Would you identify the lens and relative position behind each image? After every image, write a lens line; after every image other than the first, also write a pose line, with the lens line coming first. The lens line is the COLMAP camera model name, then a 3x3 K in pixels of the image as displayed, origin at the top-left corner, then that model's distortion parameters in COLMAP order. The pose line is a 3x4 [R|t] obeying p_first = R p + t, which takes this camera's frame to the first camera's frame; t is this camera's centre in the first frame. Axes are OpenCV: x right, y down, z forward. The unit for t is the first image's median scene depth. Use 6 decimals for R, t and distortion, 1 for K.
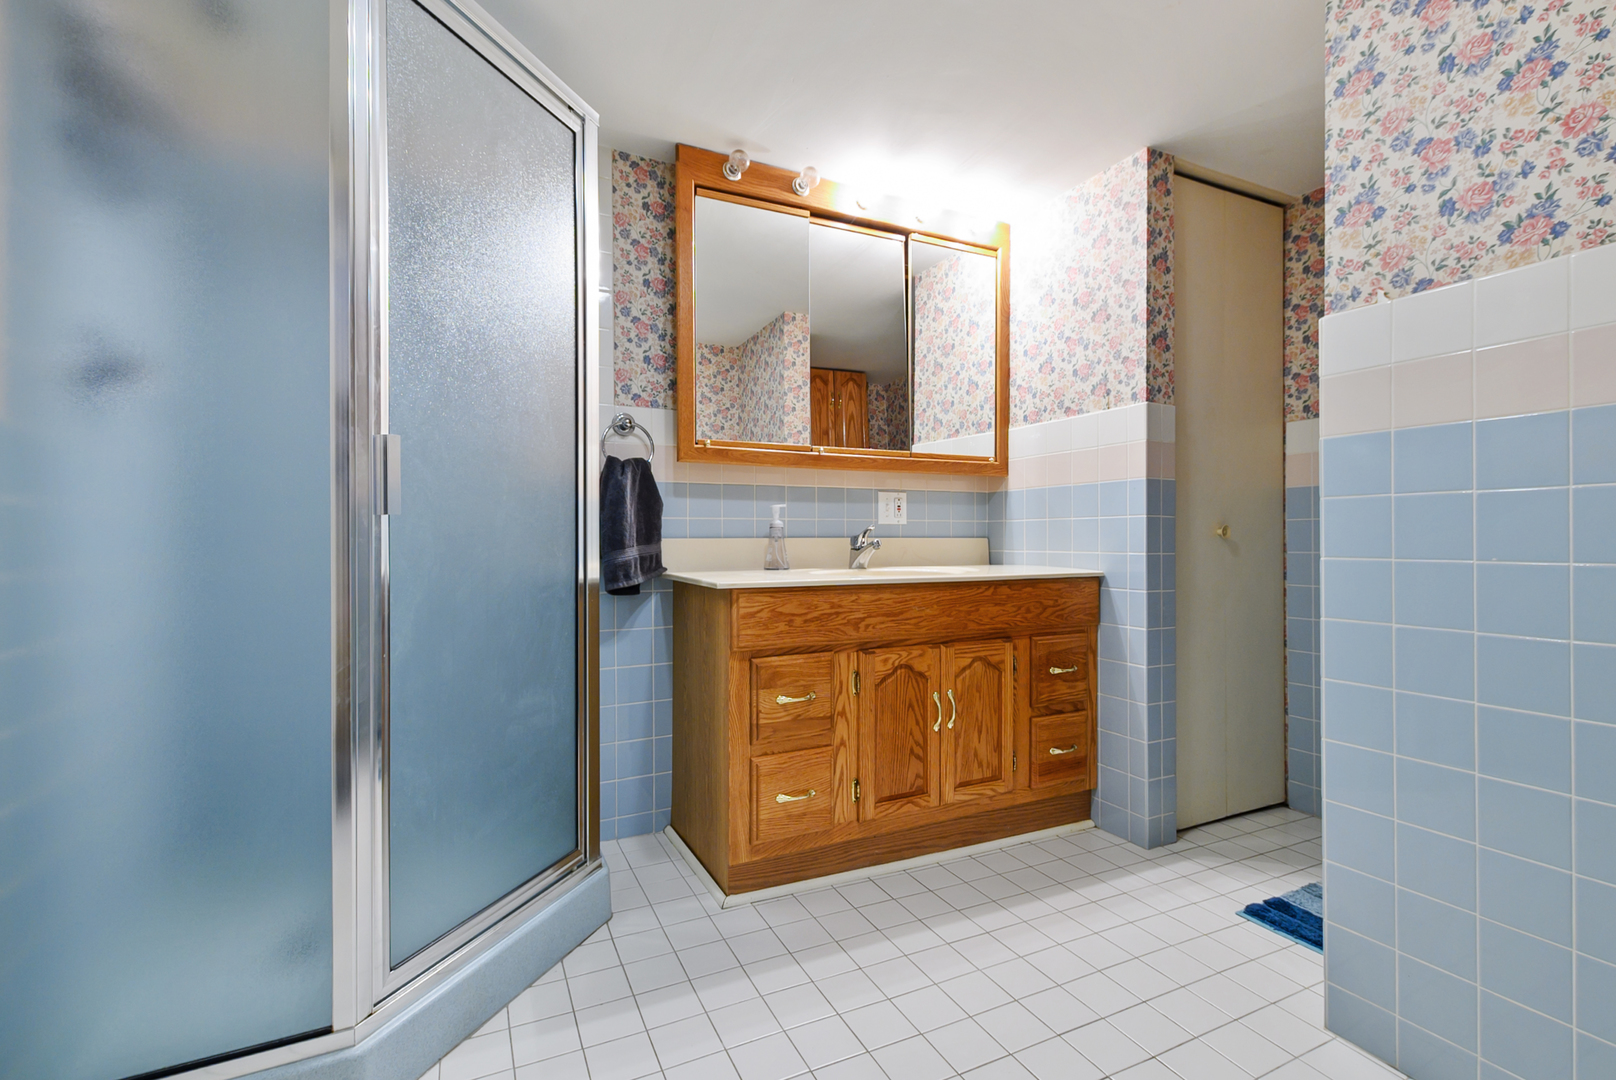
lens RADIAL K [[725.0, 0, 813.5], [0, 725.0, 534.1], [0, 0, 1]] dist [0.001430, -0.000633]
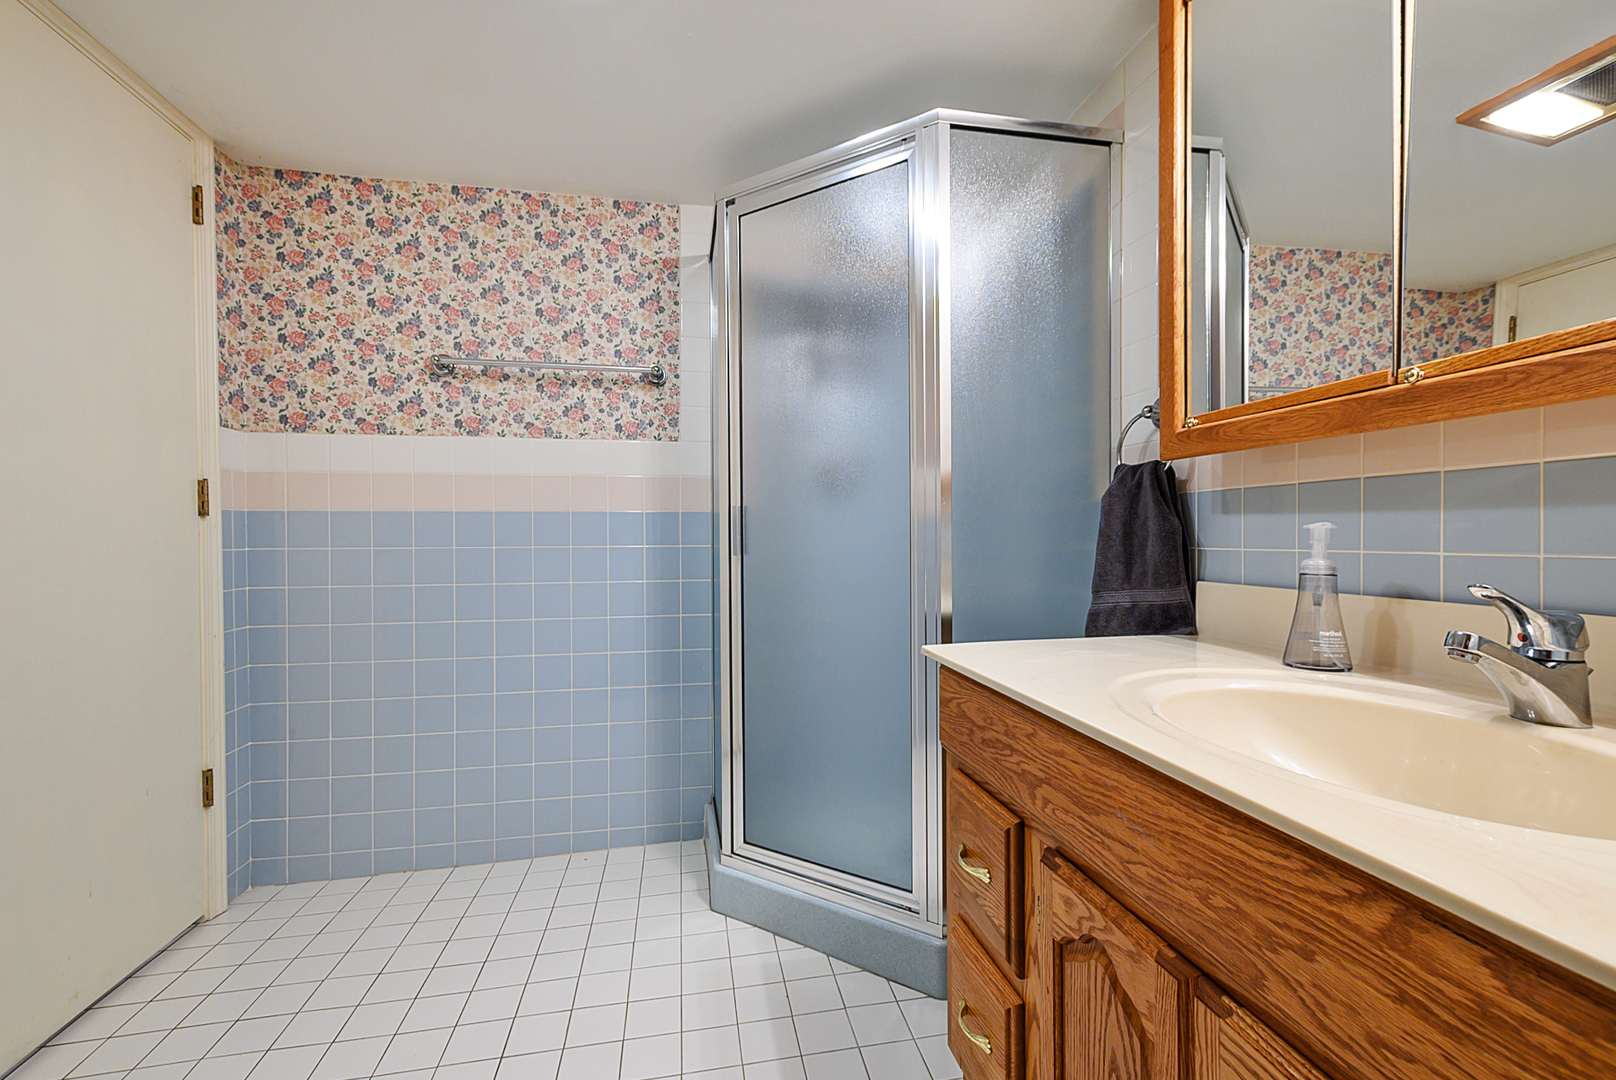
lens RADIAL K [[708.1, 0, 818.5], [0, 708.1, 549.1], [0, 0, 1]] dist [0.001548, -0.000806]
pose [[-0.254739, 0.018872, -0.966826, 0.508847], [0.003691, 0.999821, 0.018544, -0.038500], [0.967003, 0.001156, -0.254763, 0.921530]]
